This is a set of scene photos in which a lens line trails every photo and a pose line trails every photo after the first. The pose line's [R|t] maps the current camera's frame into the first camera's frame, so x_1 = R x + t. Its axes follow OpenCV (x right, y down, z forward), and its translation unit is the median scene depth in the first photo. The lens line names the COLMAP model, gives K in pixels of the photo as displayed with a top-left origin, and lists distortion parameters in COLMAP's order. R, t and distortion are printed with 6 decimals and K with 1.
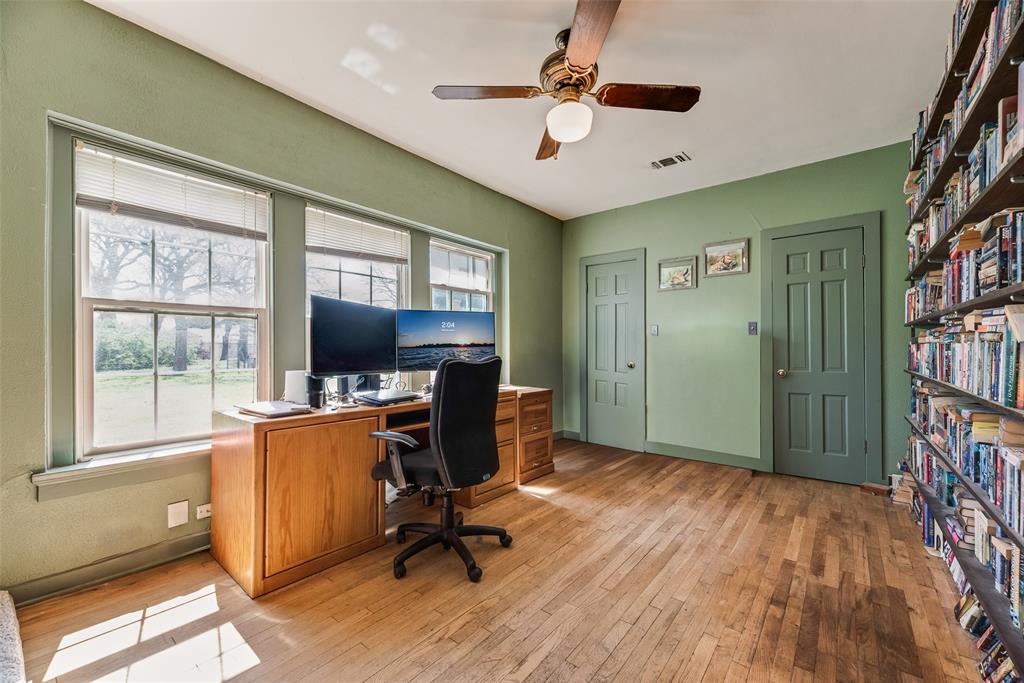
lens RADIAL K [[411.7, 0, 516.2], [0, 411.7, 344.8], [0, 0, 1]] dist [-0.000671, -0.000230]
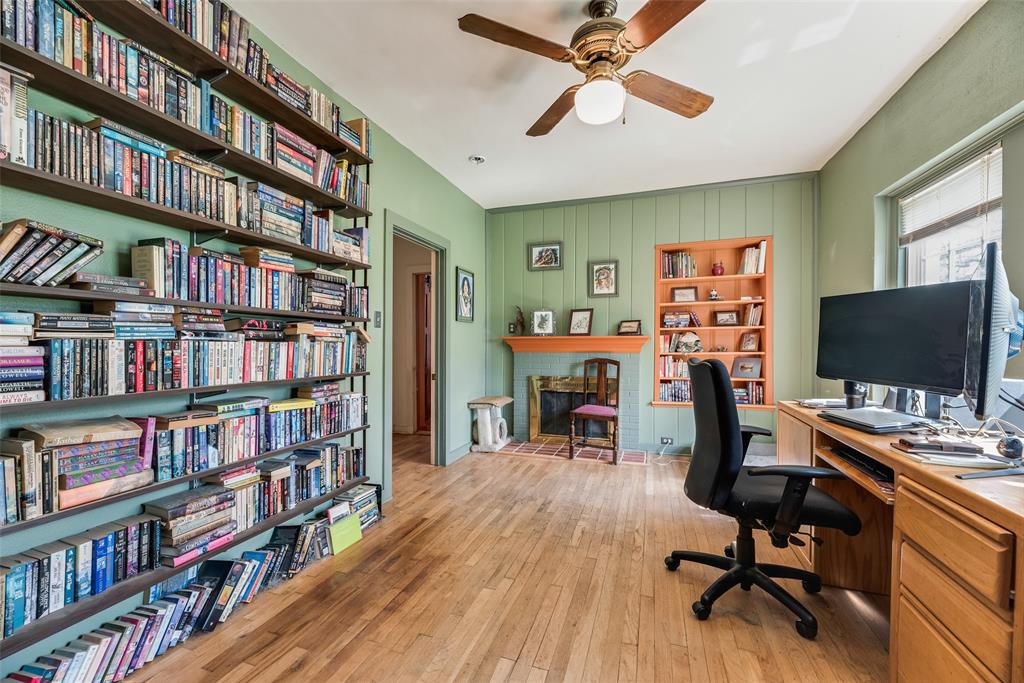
lens RADIAL K [[411.7, 0, 511.8], [0, 411.7, 343.4], [0, 0, 1]] dist [-0.000671, -0.000230]
pose [[-0.940245, -0.003250, -0.340484, 0.678530], [-0.004648, 0.999984, 0.003288, -0.005951], [0.340468, 0.004674, -0.940245, 1.946854]]
